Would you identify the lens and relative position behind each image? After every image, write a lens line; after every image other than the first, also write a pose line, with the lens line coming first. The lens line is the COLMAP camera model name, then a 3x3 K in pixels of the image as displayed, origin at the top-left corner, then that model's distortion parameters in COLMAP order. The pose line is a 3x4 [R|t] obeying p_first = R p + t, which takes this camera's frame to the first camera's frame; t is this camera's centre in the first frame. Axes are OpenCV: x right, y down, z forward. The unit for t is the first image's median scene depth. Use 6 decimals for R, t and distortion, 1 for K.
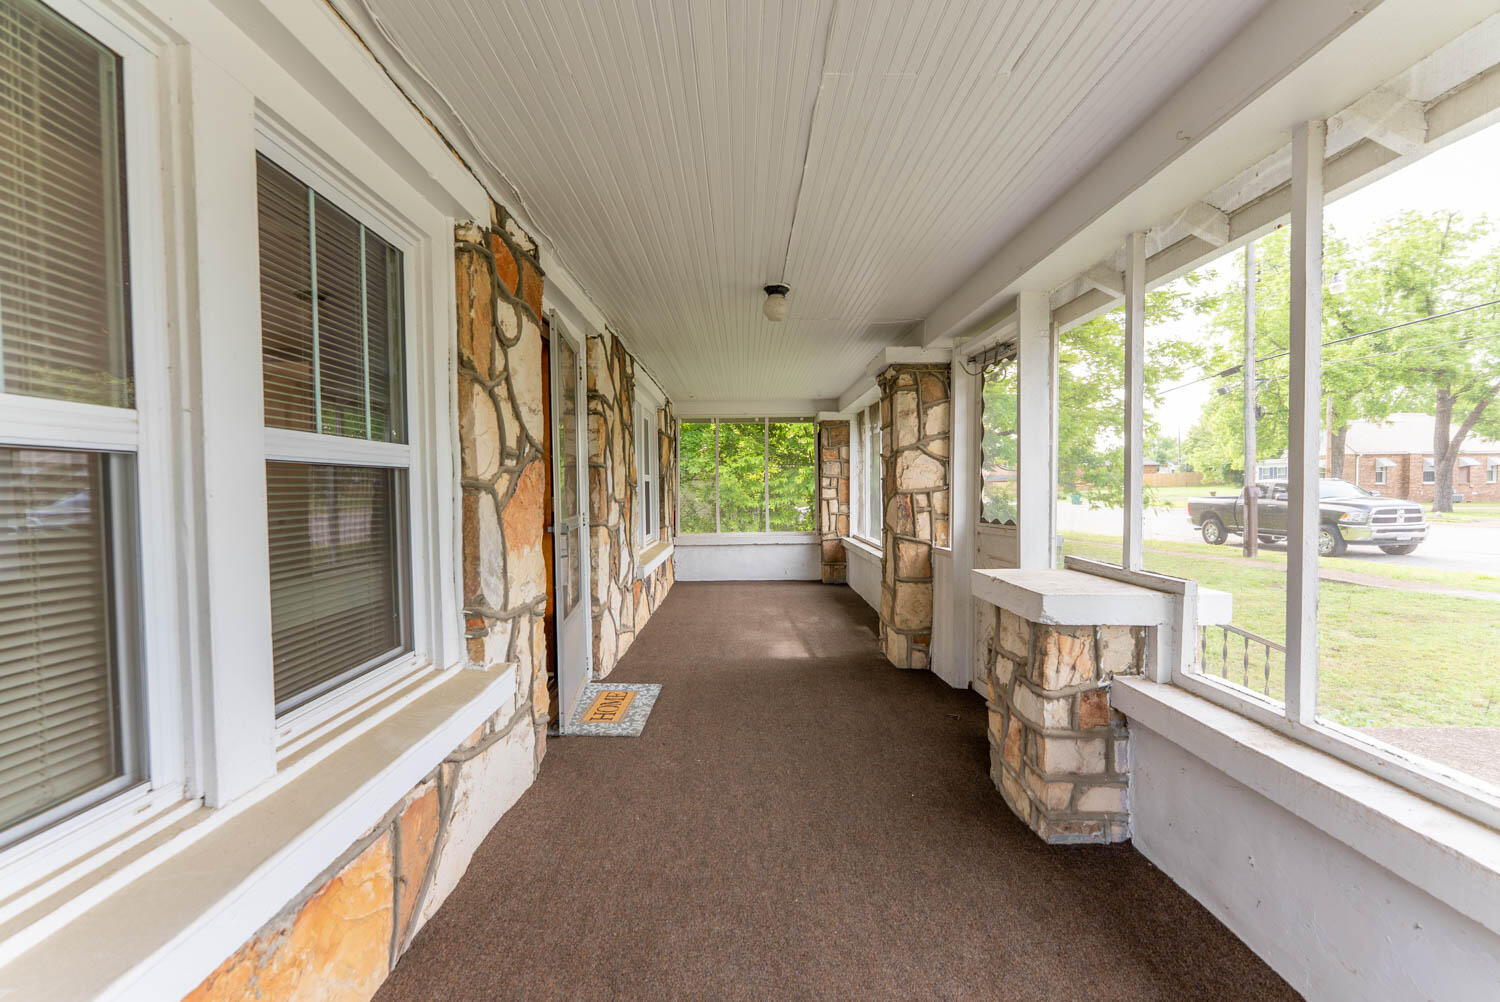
lens RADIAL K [[600.3, 0, 744.5], [0, 600.3, 503.4], [0, 0, 1]] dist [-0.001001, -0.000357]
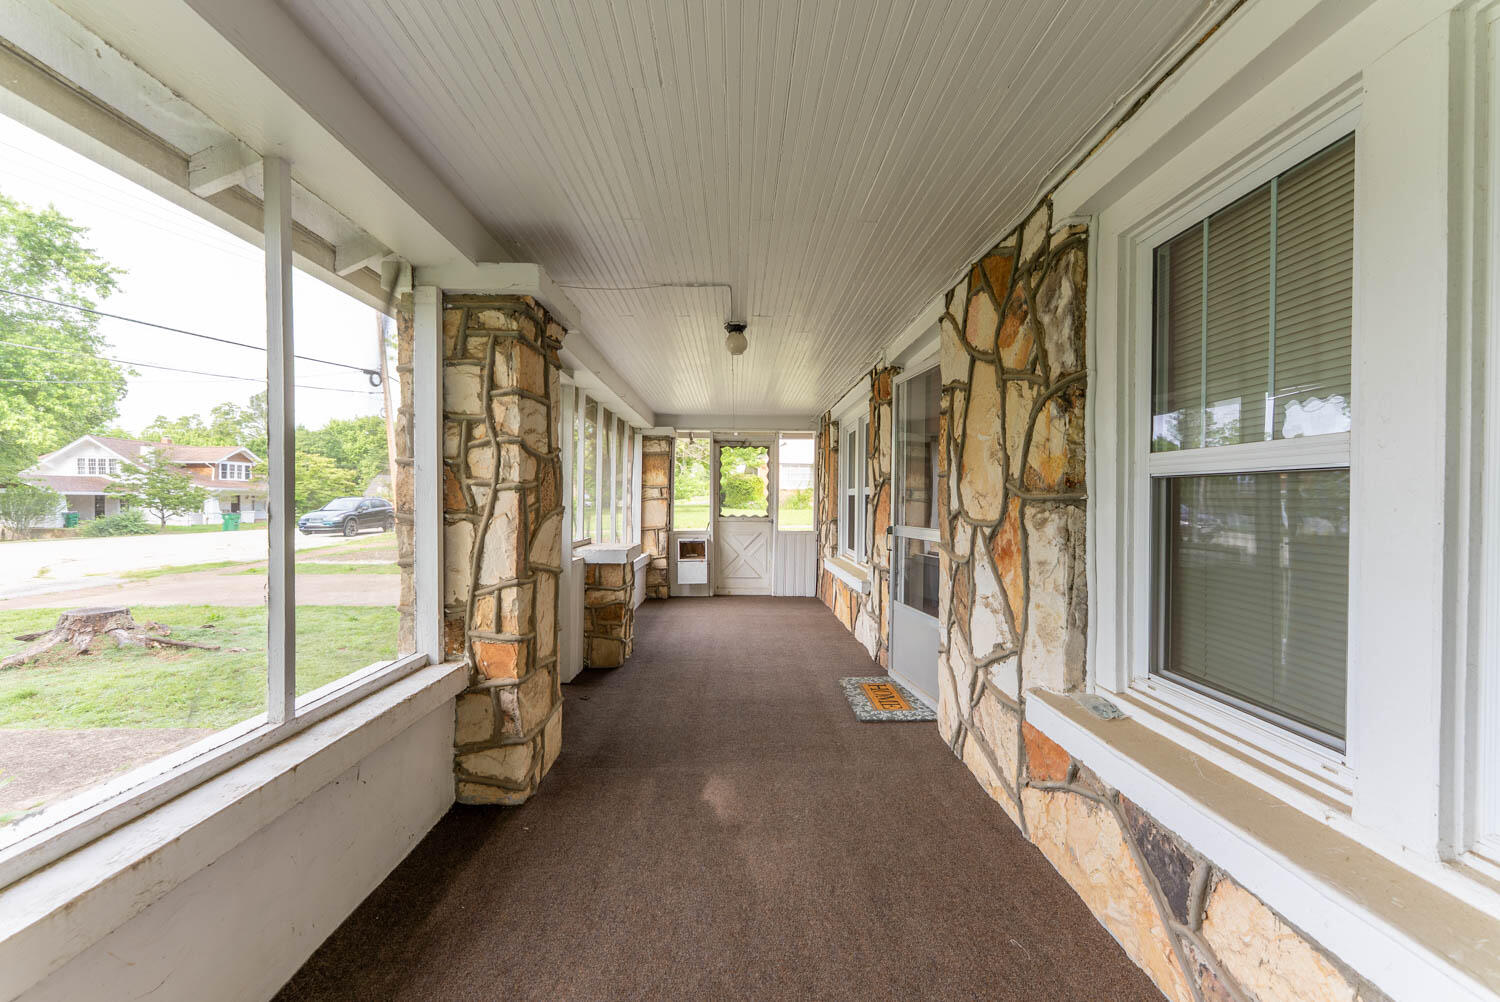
lens RADIAL K [[600.3, 0, 744.5], [0, 600.3, 503.4], [0, 0, 1]] dist [-0.001001, -0.000357]
pose [[-0.999856, -0.000804, -0.016978, 0.051651], [-0.001425, 0.999329, 0.036598, -0.056878], [0.016937, 0.036617, -0.999186, 1.979159]]
